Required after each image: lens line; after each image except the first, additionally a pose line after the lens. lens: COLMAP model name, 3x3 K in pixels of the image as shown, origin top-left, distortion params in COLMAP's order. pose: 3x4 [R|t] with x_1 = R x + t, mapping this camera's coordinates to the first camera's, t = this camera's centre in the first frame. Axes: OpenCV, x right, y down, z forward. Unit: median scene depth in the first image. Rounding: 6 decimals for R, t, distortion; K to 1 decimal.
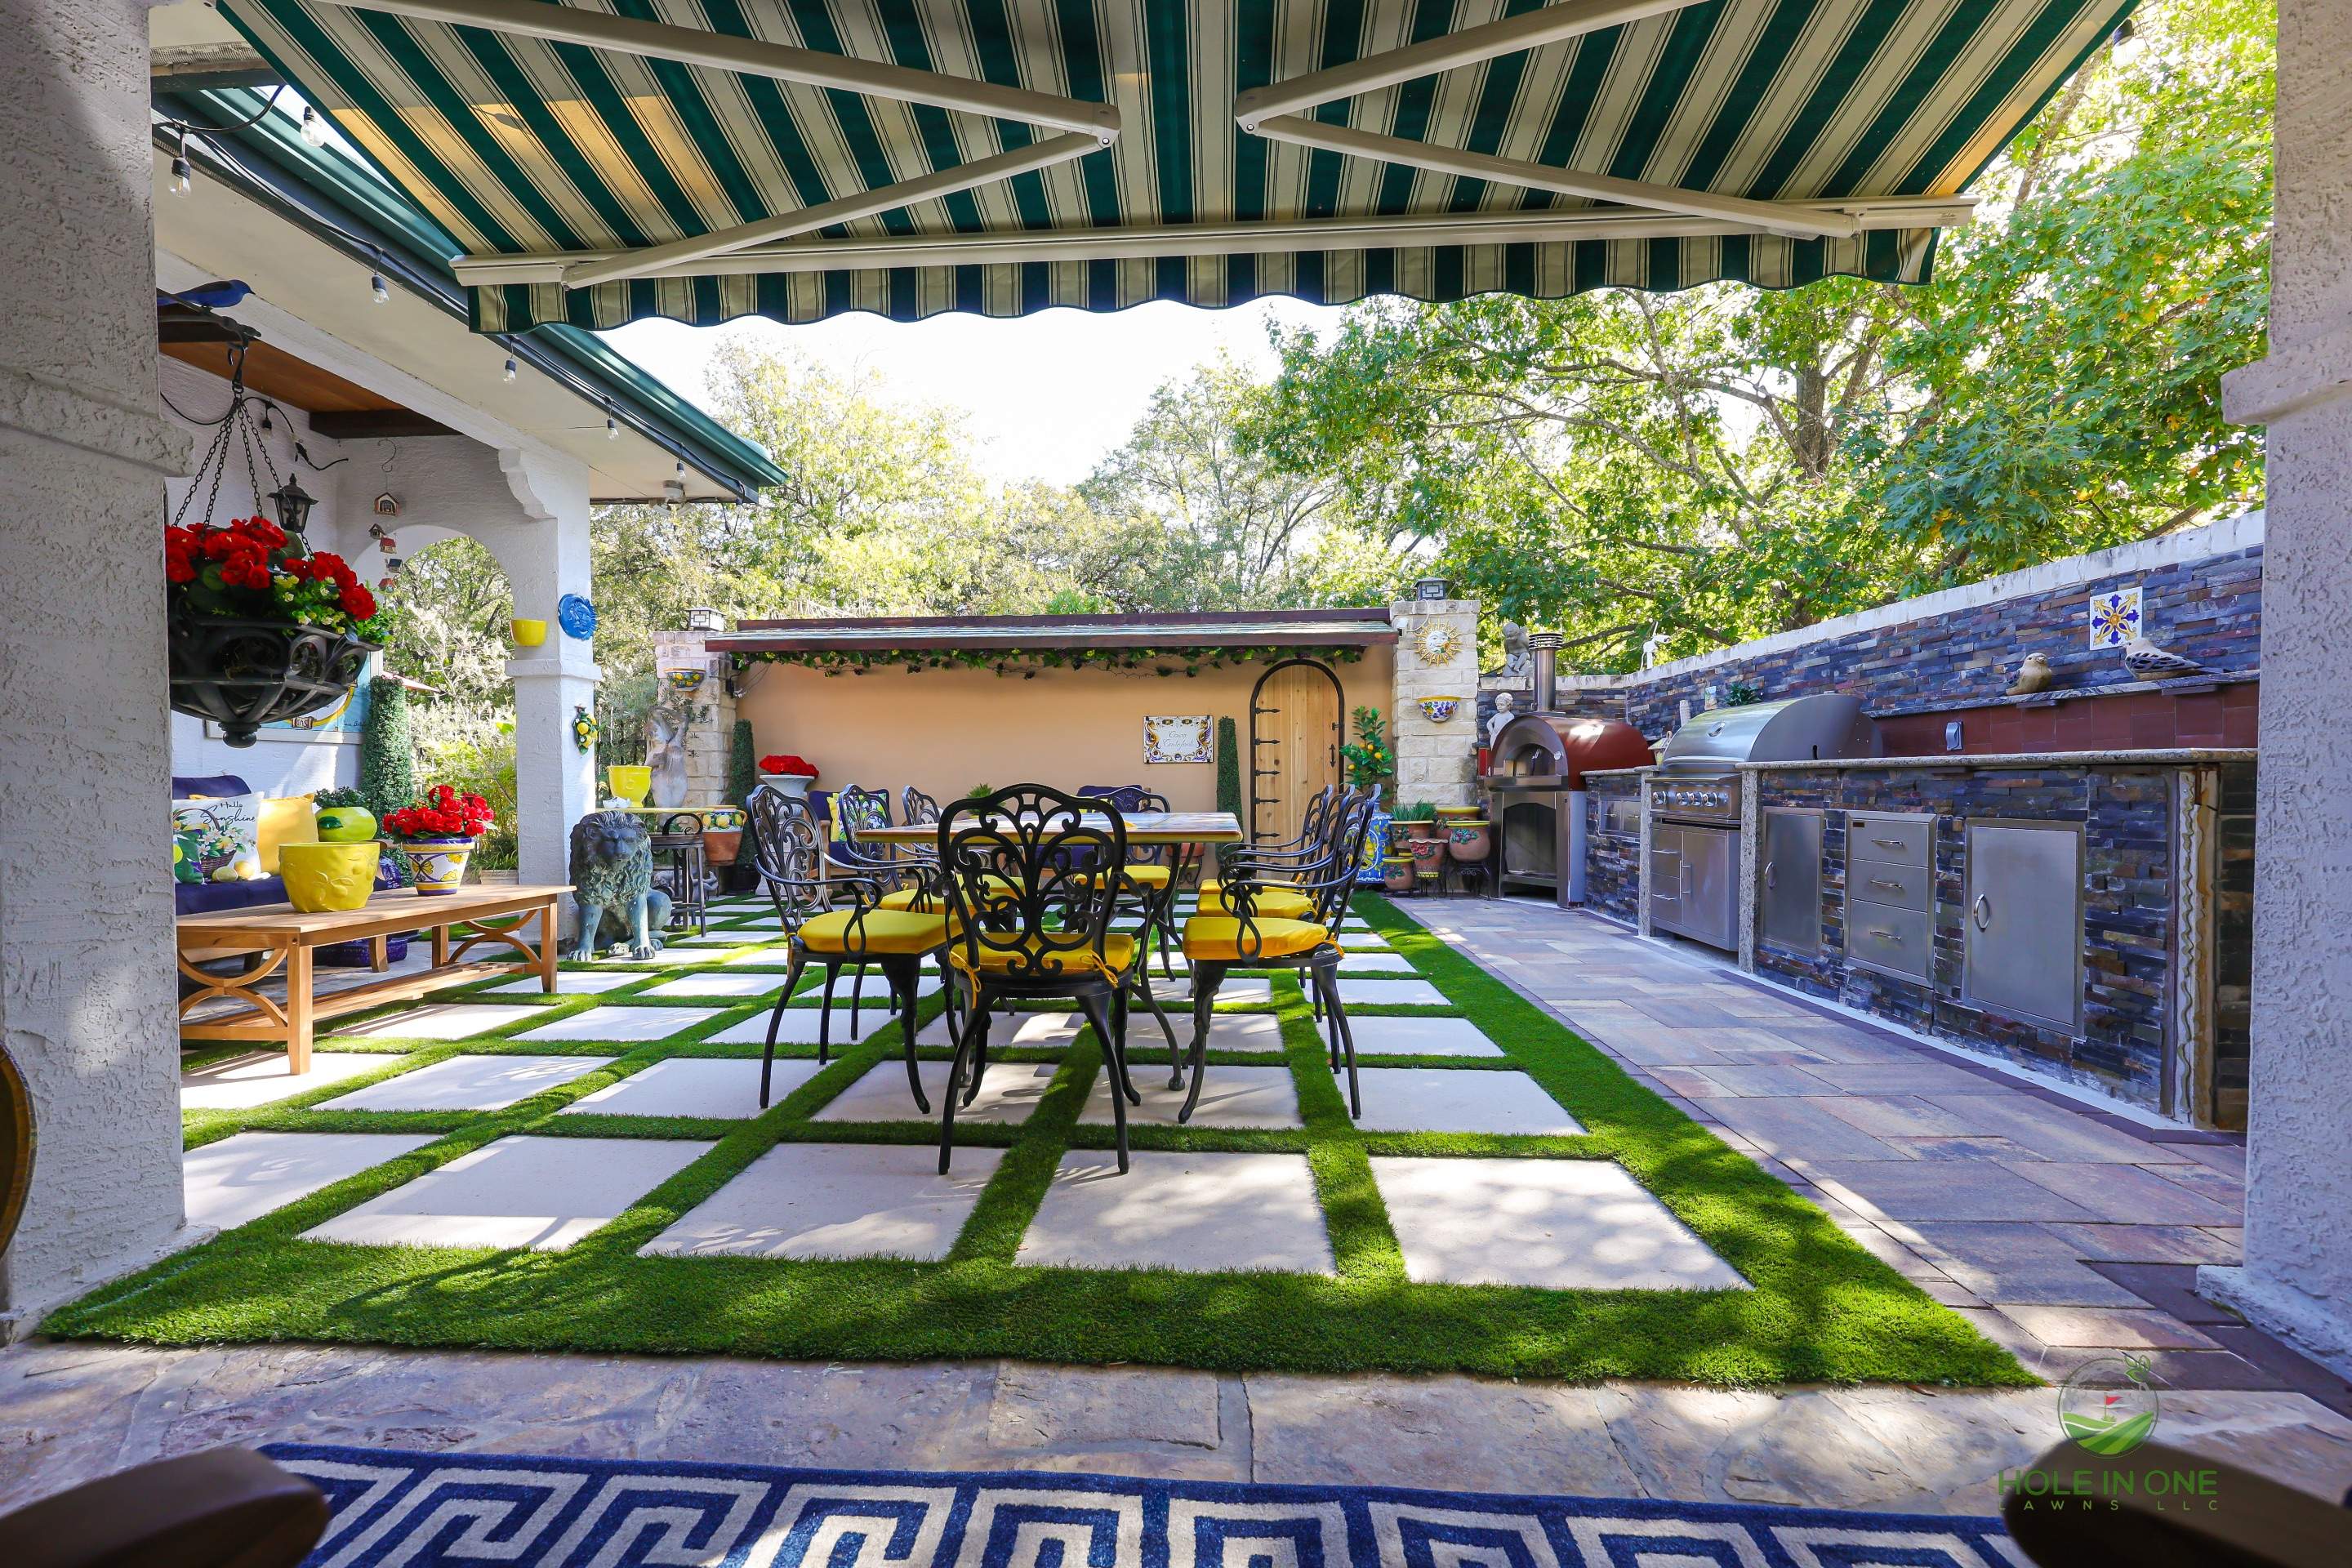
lens RADIAL K [[958.3, 0, 1170.3], [0, 958.3, 785.5], [0, 0, 1]] dist [-0.001702, 0.000678]
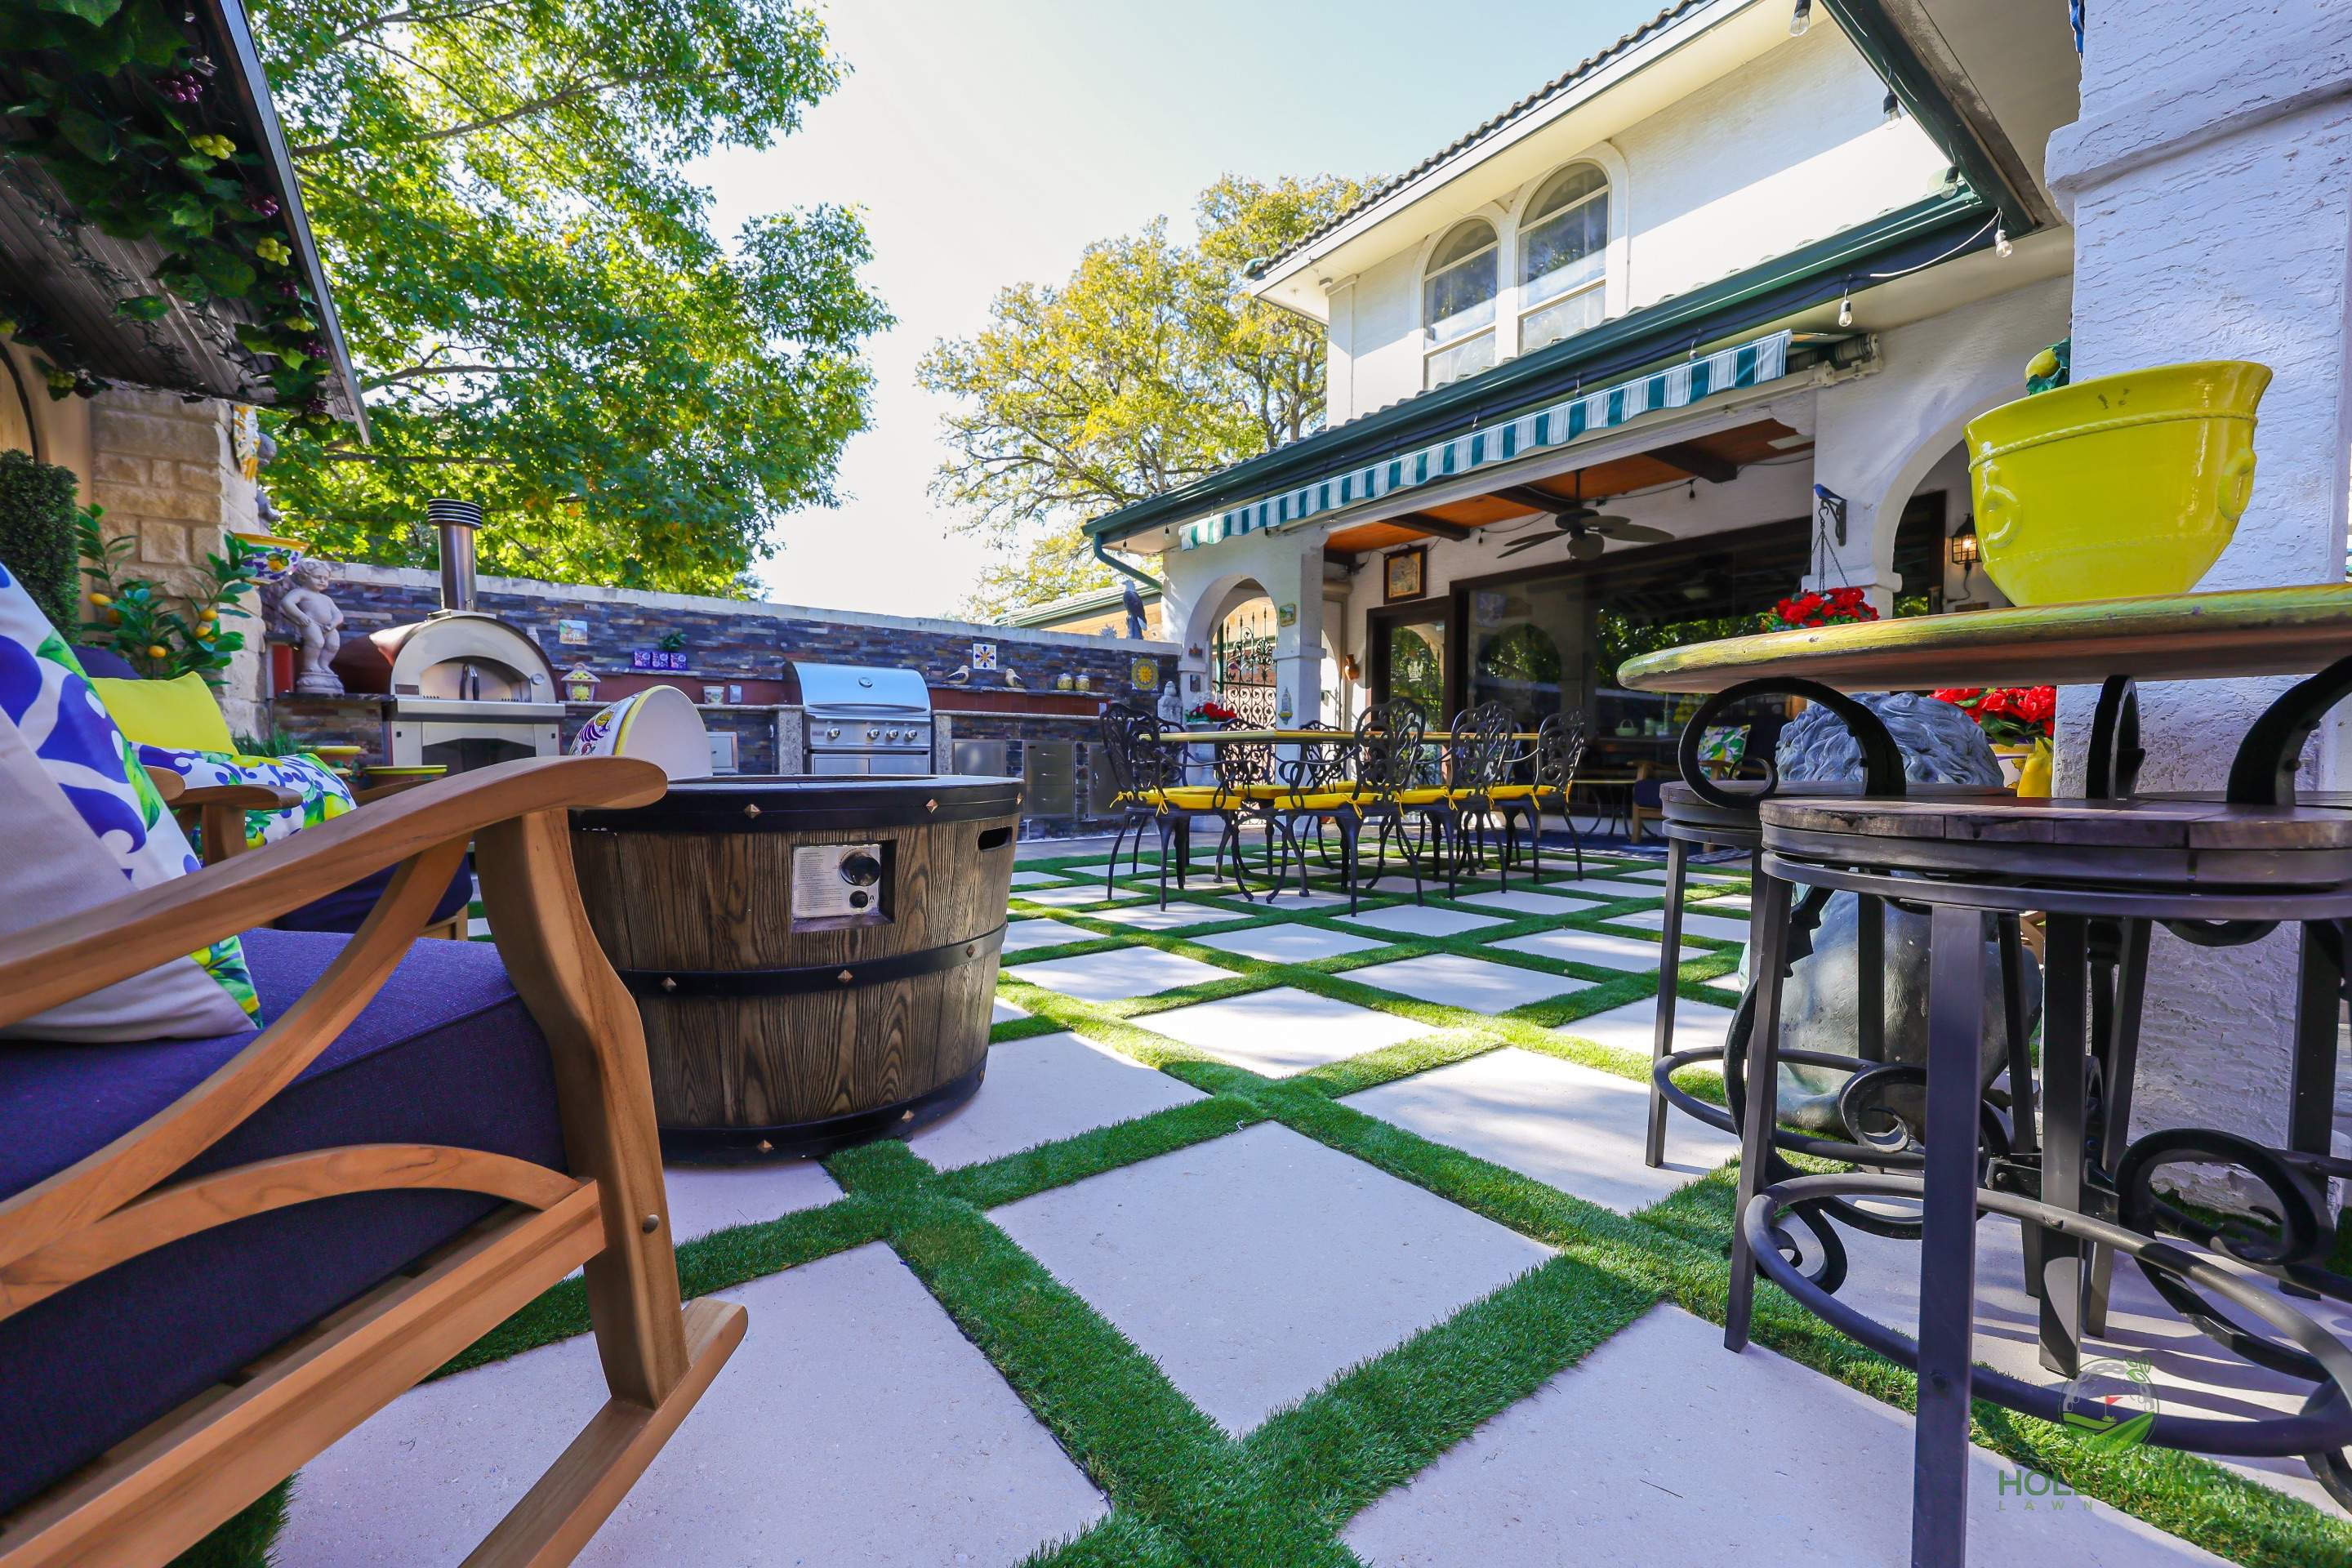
lens RADIAL K [[958.3, 0, 1170.9], [0, 958.3, 783.4], [0, 0, 1]] dist [-0.001702, 0.000678]
pose [[-0.640913, -0.012626, 0.767510, -0.623782], [0.004739, 0.999781, 0.020404, 0.048027], [-0.767599, 0.016714, -0.640713, 1.319293]]
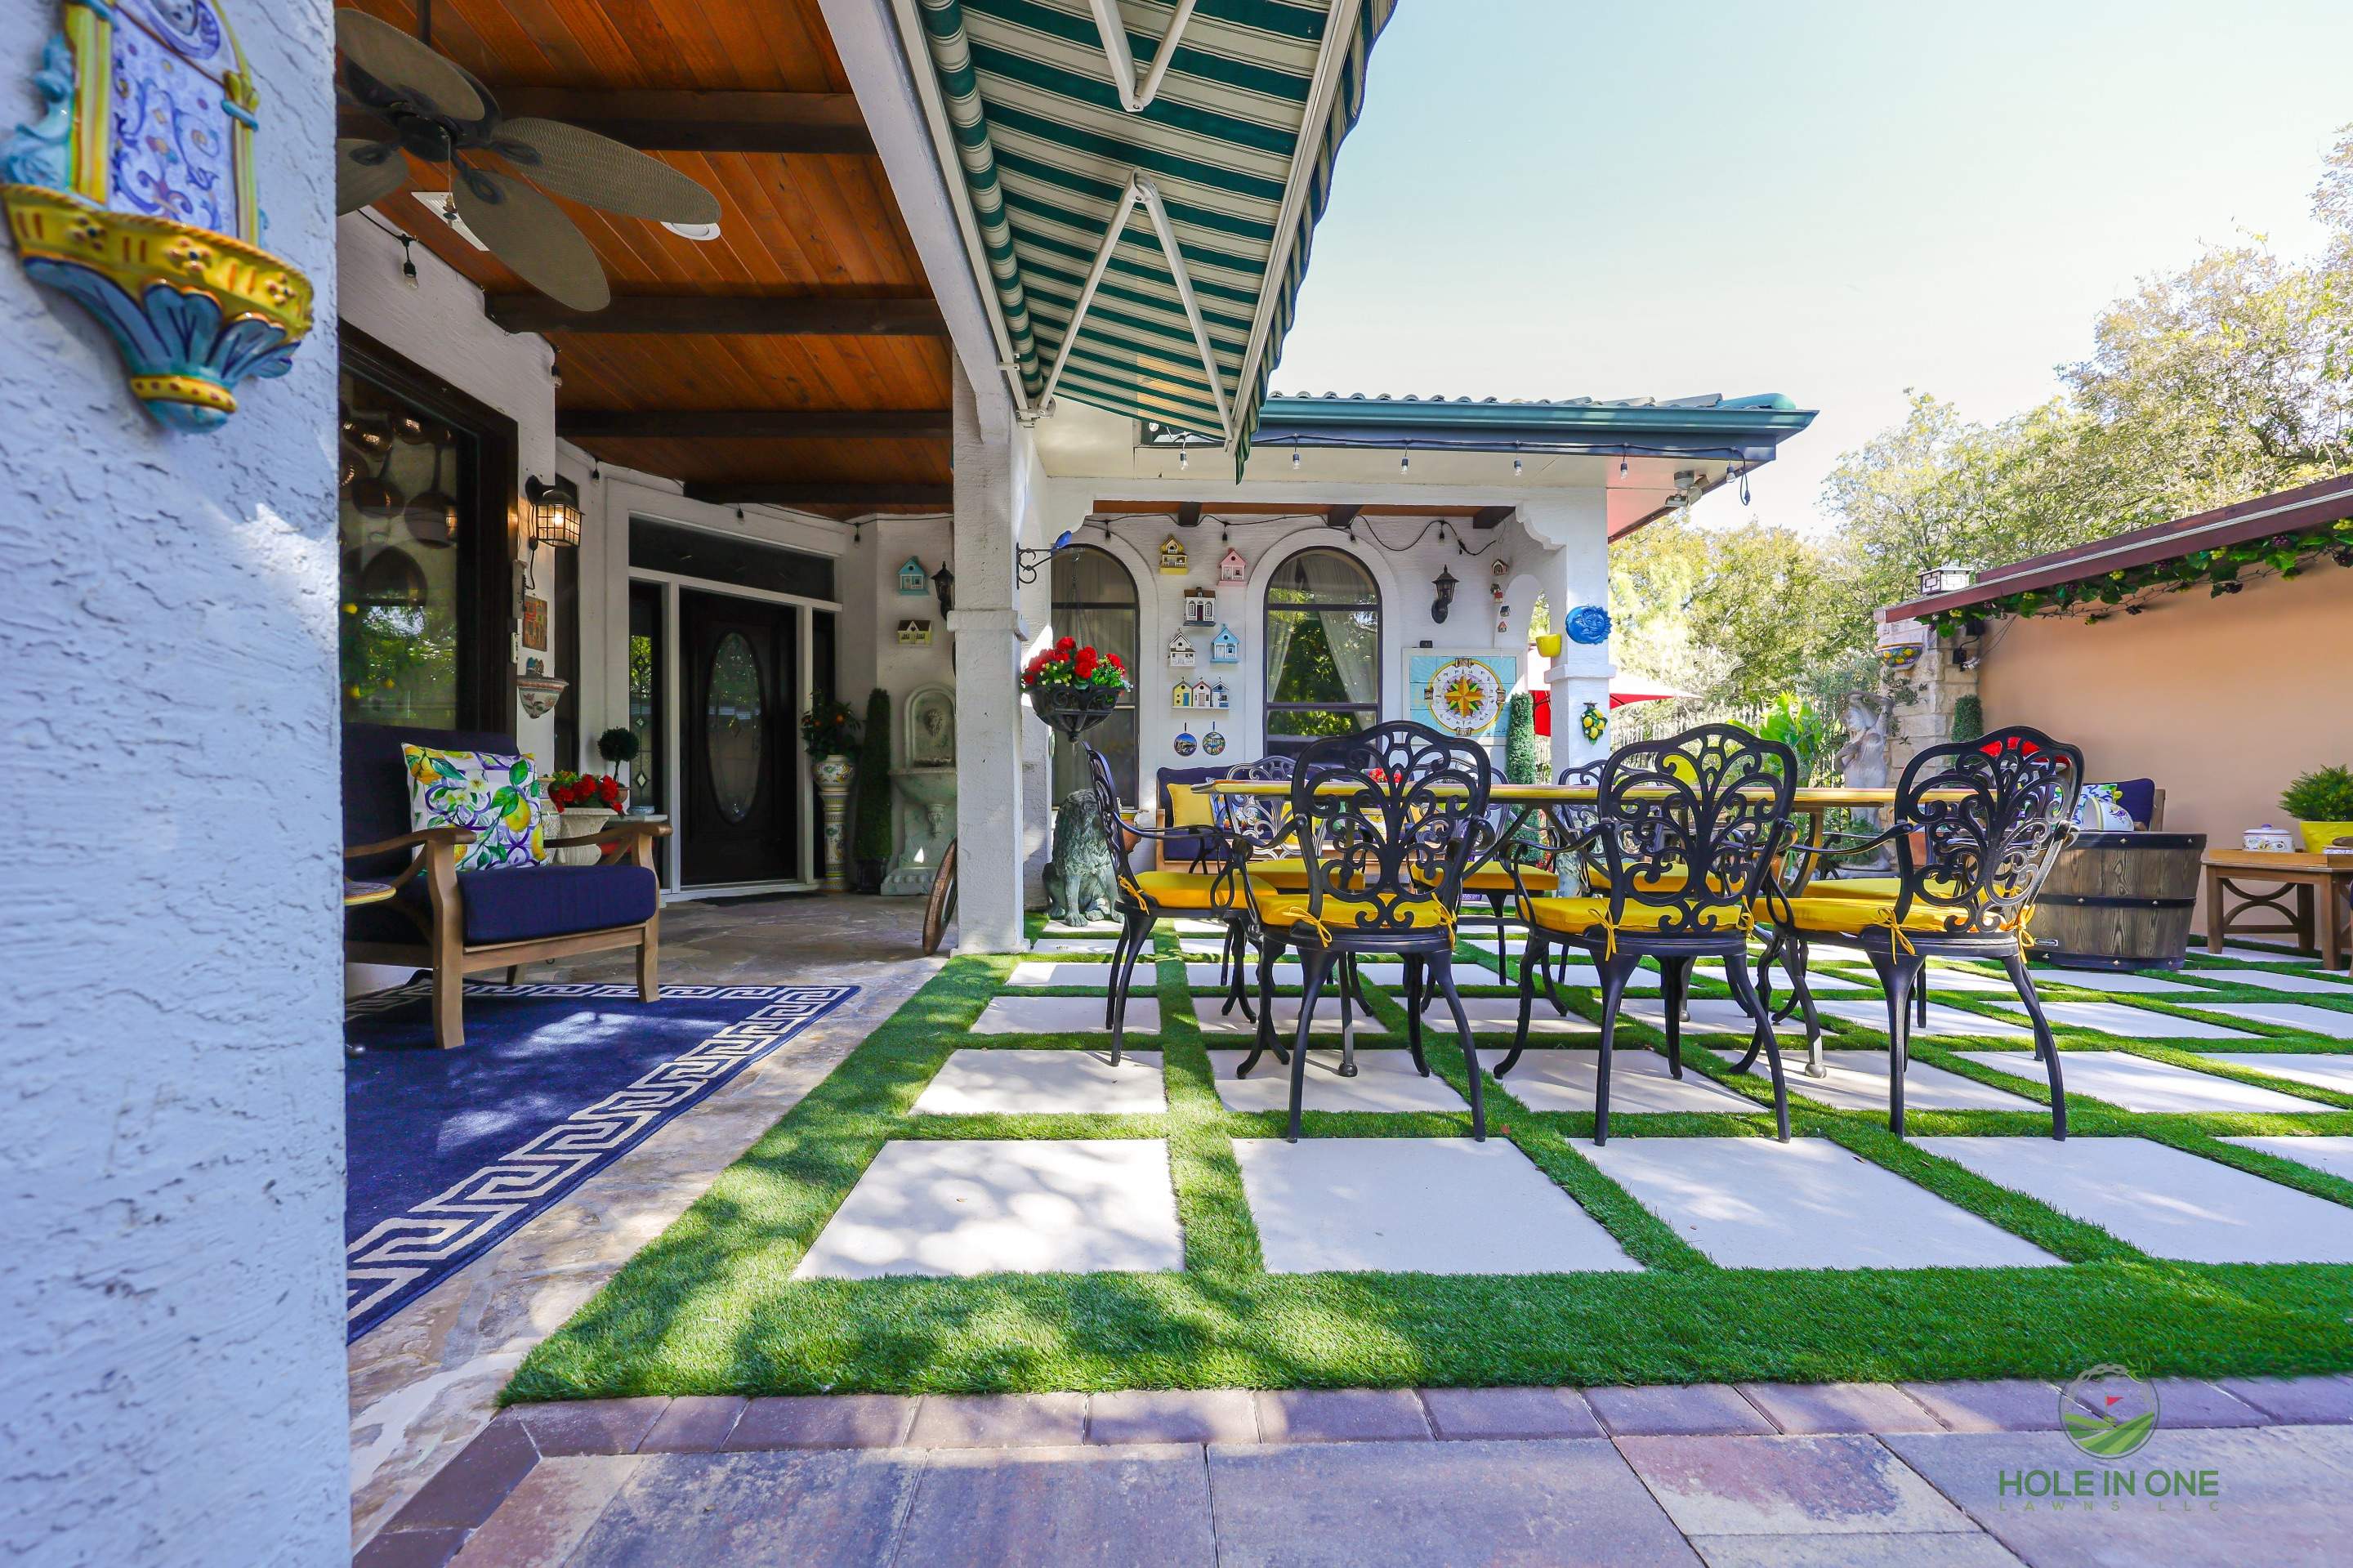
lens RADIAL K [[958.7, 0, 1172.5], [0, 958.7, 790.2], [0, 0, 1]] dist [-0.001702, 0.000678]
pose [[0.098709, -0.001516, -0.995115, 0.439741], [-0.006004, 0.999980, -0.002119, 0.025044], [0.995098, 0.006184, 0.098698, 0.368040]]
